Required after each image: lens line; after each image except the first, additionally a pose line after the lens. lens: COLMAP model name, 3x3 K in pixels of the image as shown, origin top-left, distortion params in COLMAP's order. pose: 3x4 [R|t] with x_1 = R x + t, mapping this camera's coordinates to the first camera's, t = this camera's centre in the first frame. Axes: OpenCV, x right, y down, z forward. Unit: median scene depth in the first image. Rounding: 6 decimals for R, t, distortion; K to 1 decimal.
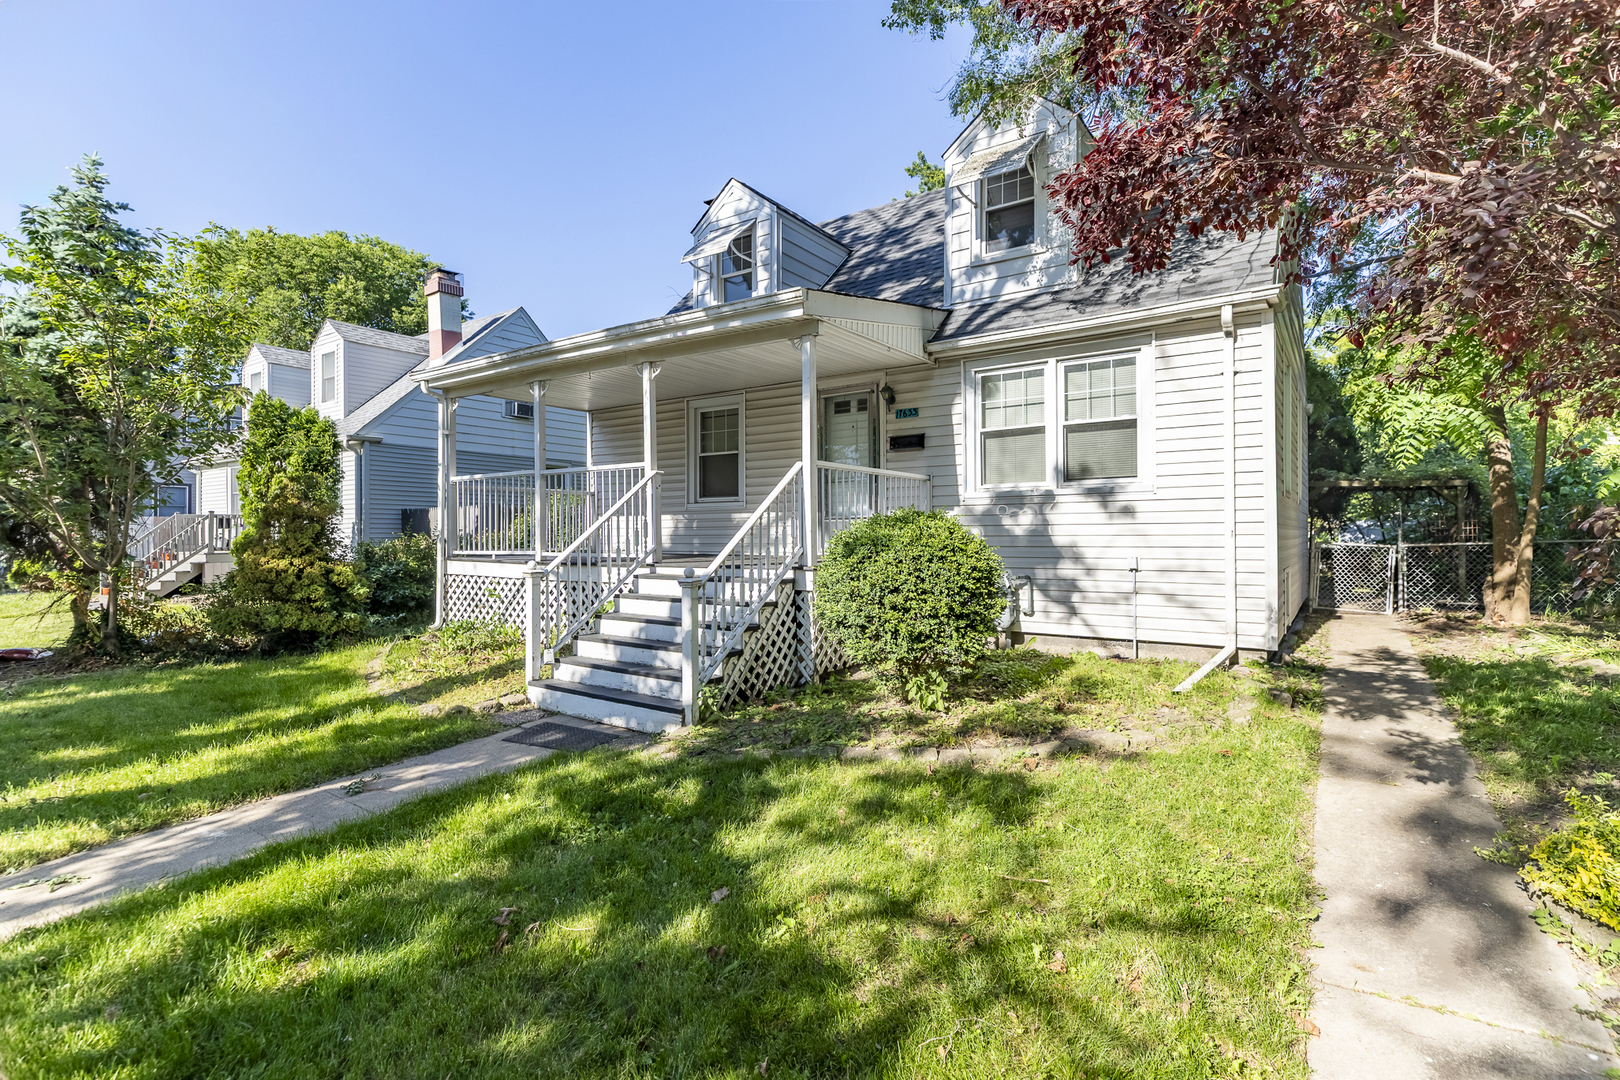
lens RADIAL K [[762.5, 0, 815.3], [0, 762.5, 535.9], [0, 0, 1]] dist [0.010783, -0.002728]
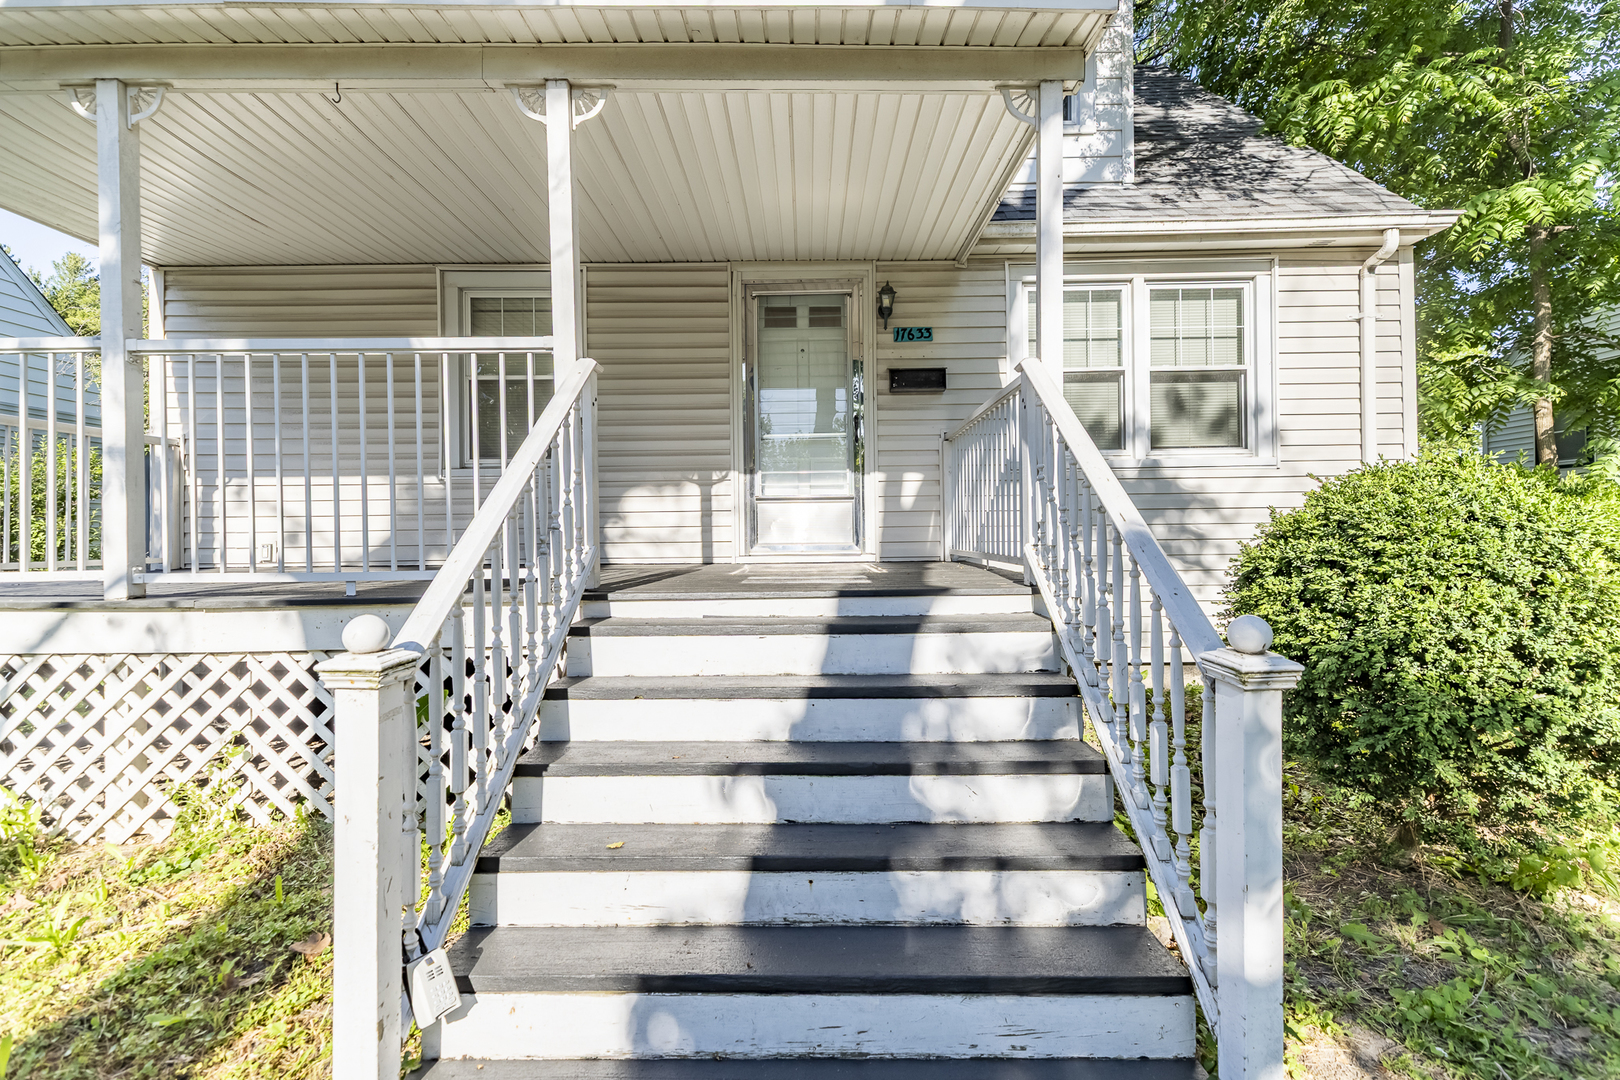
lens RADIAL K [[724.4, 0, 806.1], [0, 724.4, 547.4], [0, 0, 1]] dist [0.011754, -0.002997]
pose [[0.831446, -0.009424, 0.555526, -0.307465], [0.007746, 0.999956, 0.005370, 0.013741], [-0.555552, -0.000162, 0.831482, 0.574156]]
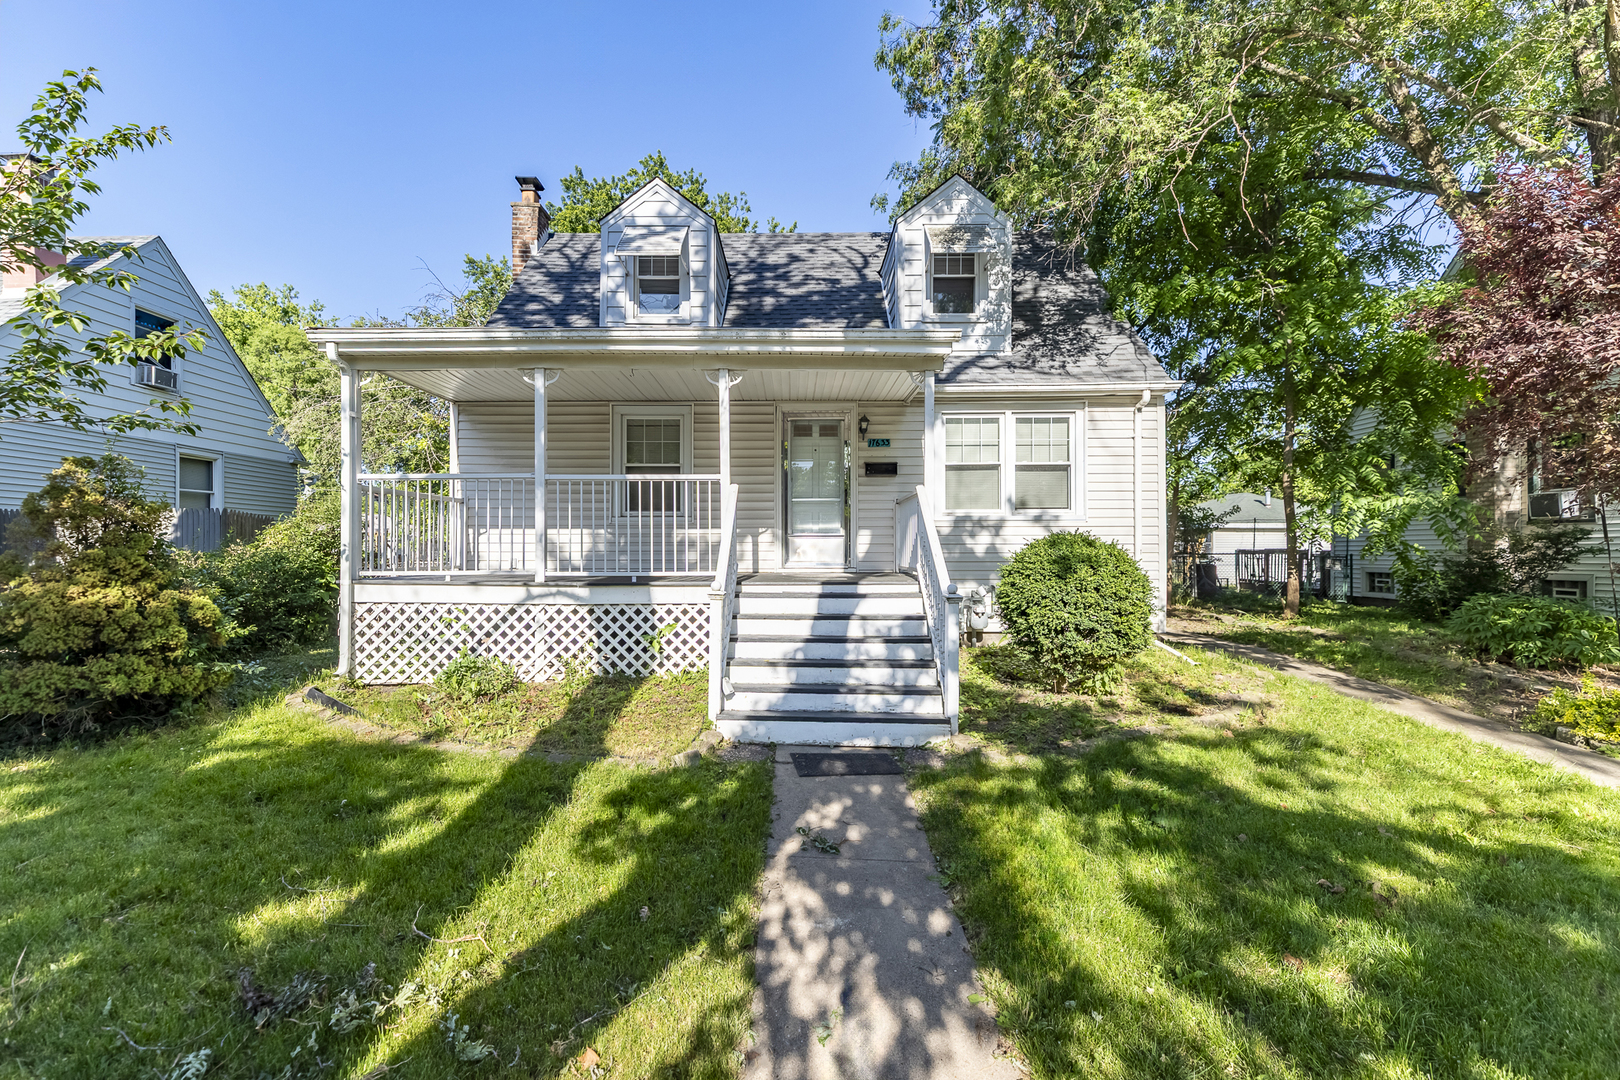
lens RADIAL K [[724.4, 0, 809.6], [0, 724.4, 545.2], [0, 0, 1]] dist [0.011754, -0.002997]
pose [[0.843281, 0.006698, 0.537431, -0.562136], [-0.001418, 0.999947, -0.010238, -0.000491], [-0.537471, 0.007872, 0.843245, 0.169695]]
